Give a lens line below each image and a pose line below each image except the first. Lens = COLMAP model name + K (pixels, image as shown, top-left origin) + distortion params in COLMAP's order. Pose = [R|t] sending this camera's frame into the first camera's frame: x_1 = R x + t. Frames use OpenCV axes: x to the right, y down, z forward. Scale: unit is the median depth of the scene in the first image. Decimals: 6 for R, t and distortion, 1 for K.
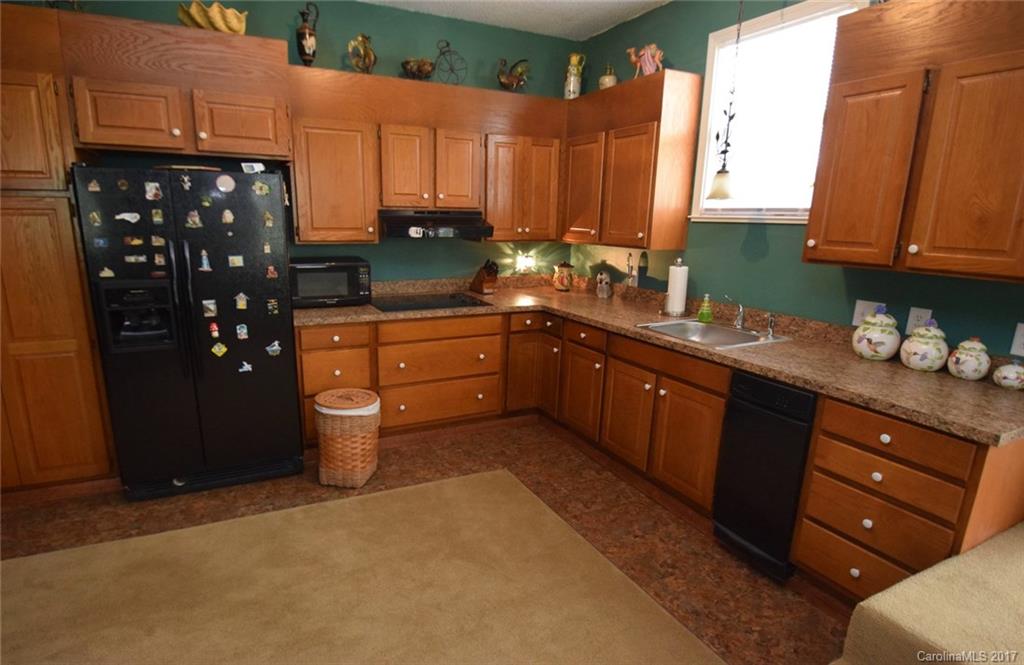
lens RADIAL K [[528.3, 0, 492.9], [0, 528.3, 350.1], [0, 0, 1]] dist [-0.000365, -0.011367]
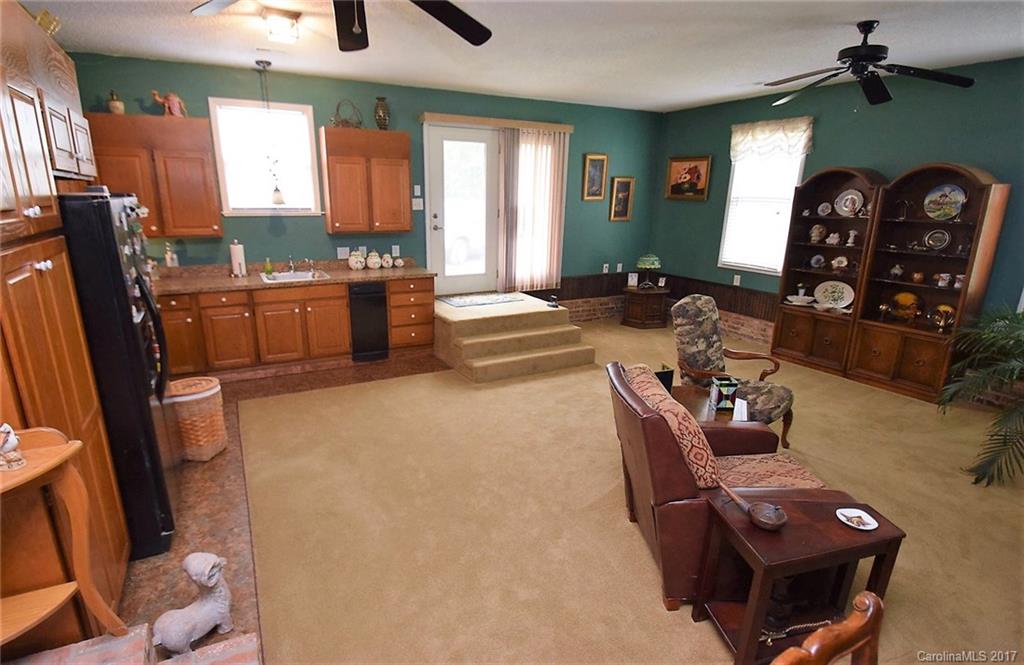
lens RADIAL K [[511.6, 0, 486.1], [0, 511.6, 348.4], [0, 0, 1]] dist [-0.001563, -0.000315]
pose [[0.008926, -0.325439, 0.945521, -1.461565], [0.222152, 0.922574, 0.315444, -0.229776], [-0.974971, 0.207234, 0.080532, 0.251319]]
